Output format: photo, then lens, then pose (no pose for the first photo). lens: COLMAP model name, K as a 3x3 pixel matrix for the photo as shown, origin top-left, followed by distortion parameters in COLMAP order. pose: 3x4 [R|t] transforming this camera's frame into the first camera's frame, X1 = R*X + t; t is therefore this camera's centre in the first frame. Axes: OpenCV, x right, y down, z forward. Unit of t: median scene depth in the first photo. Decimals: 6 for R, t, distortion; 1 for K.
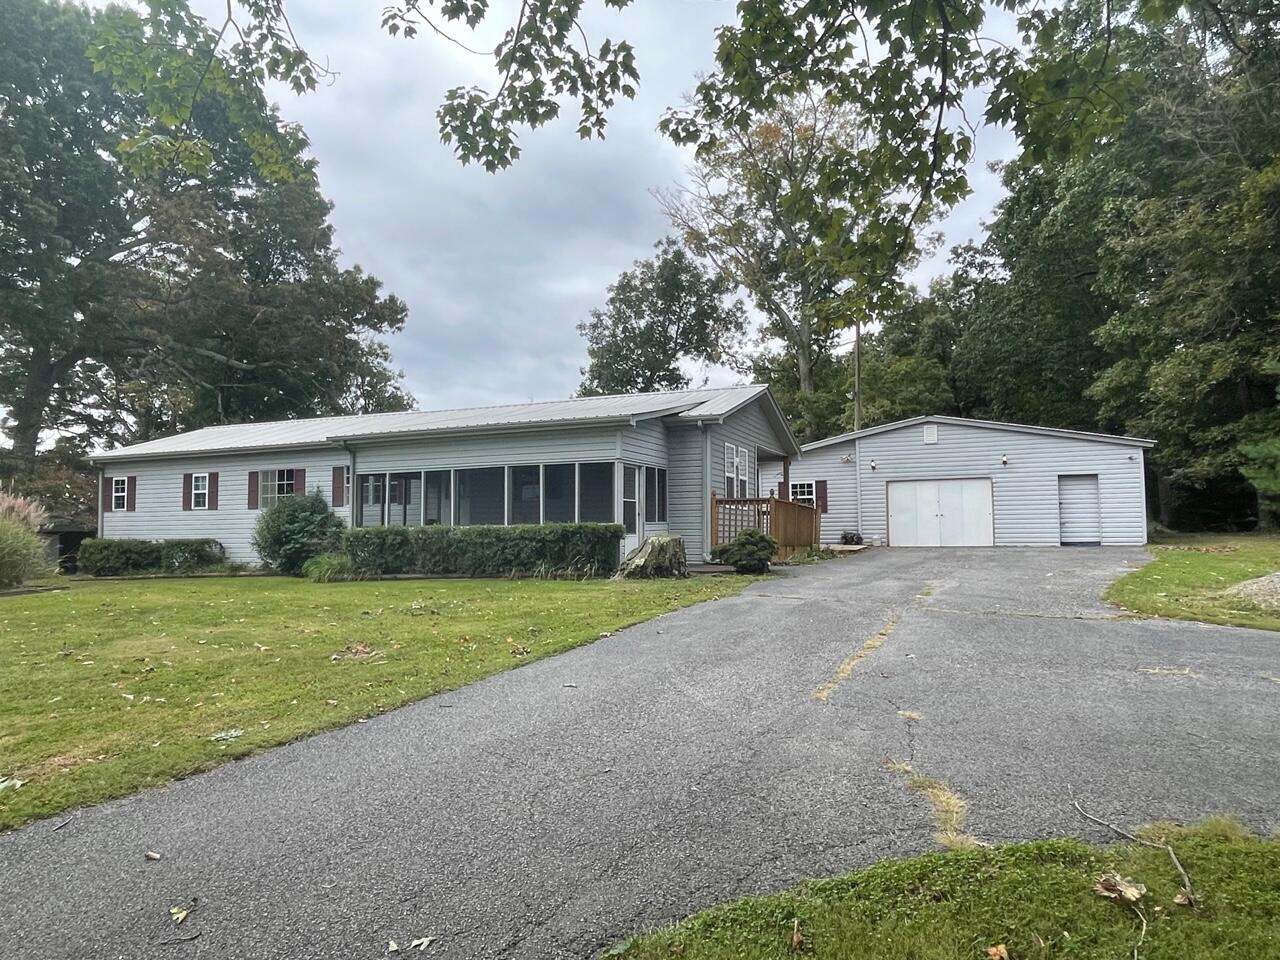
lens RADIAL K [[822.2, 0, 640.0], [0, 822.2, 480.0], [0, 0, 1]] dist [0.003261, -0.001995]
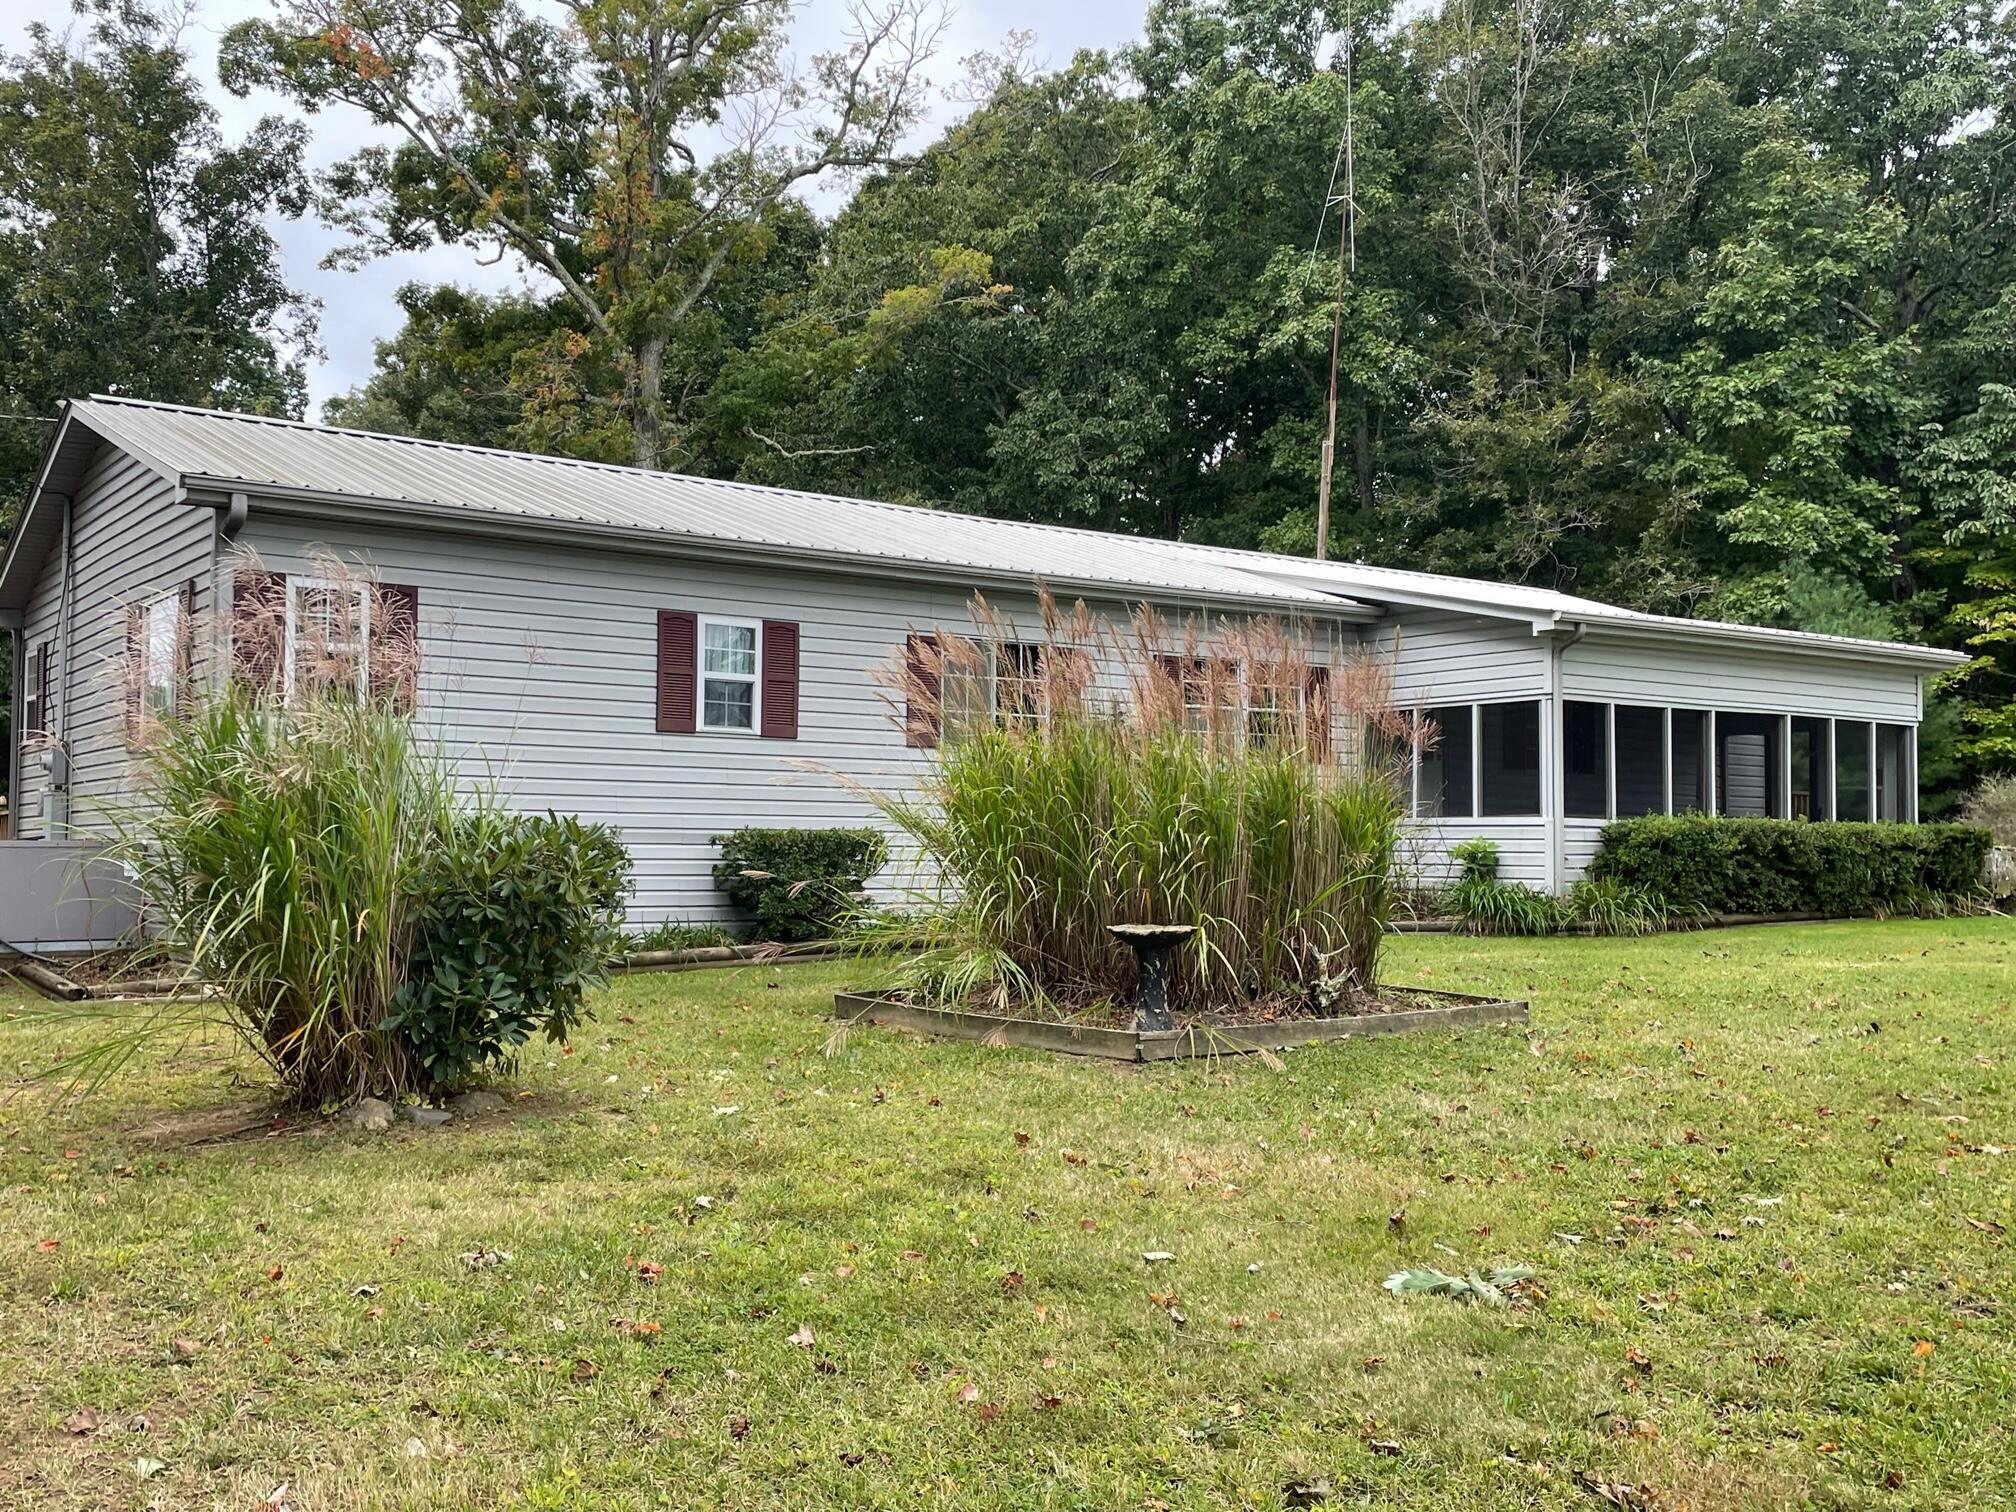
lens RADIAL K [[1990.1, 0, 1008.0], [0, 1990.1, 756.0], [0, 0, 1]] dist [0.008248, 0.005005]
pose [[0.531630, 0.045966, 0.845728, -0.957916], [-0.072830, 0.997309, -0.008424, 0.036707], [-0.843840, -0.057116, 0.533547, 0.437994]]
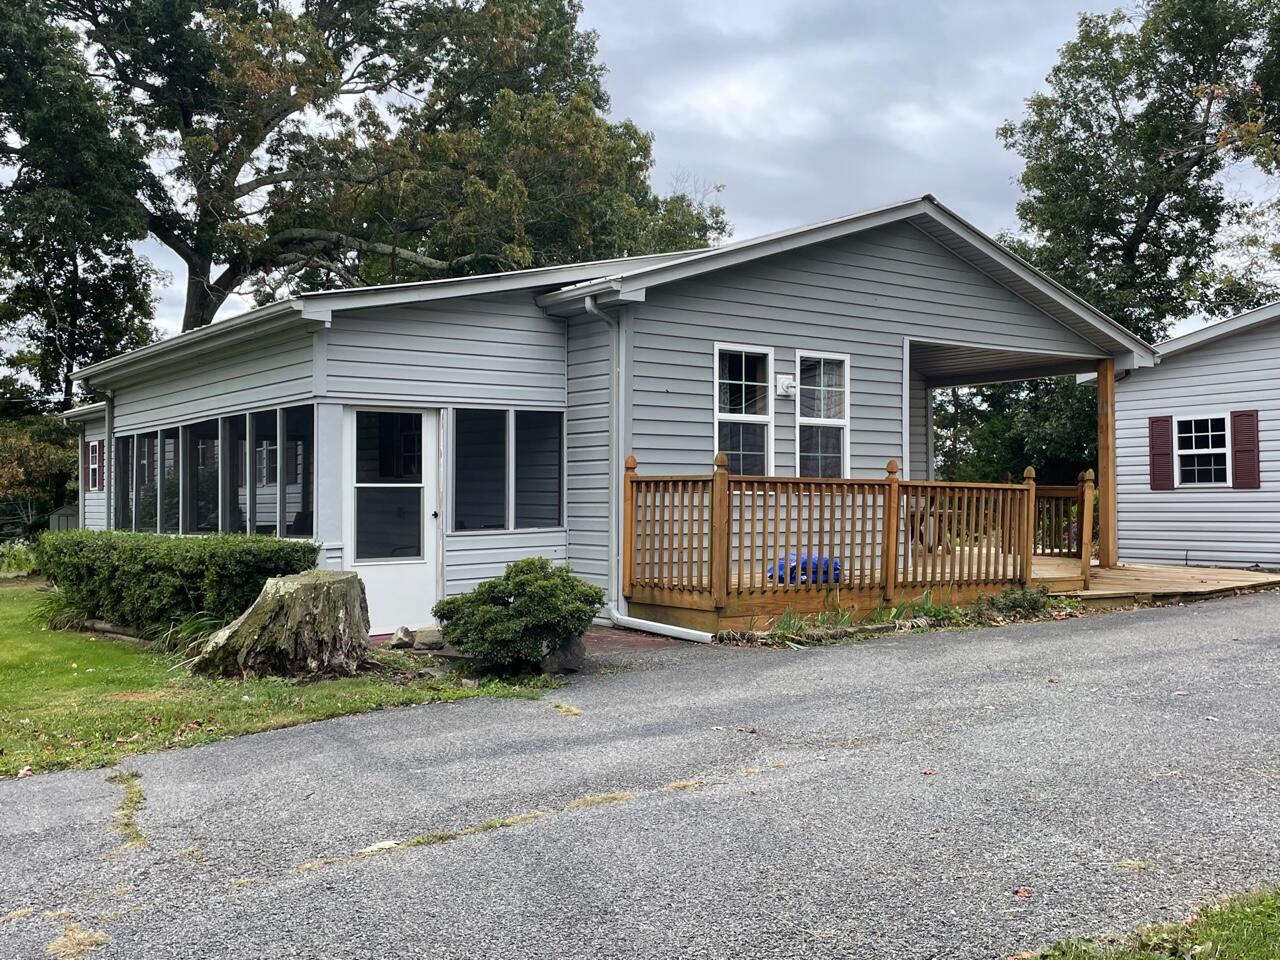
lens RADIAL K [[1263.6, 0, 640.0], [0, 1263.6, 480.0], [0, 0, 1]] dist [0.008248, 0.005005]
pose [[0.861218, -0.006005, -0.508200, 0.288212], [0.033316, 0.998447, 0.044660, -0.003681], [0.507142, -0.055393, 0.860080, 0.288046]]
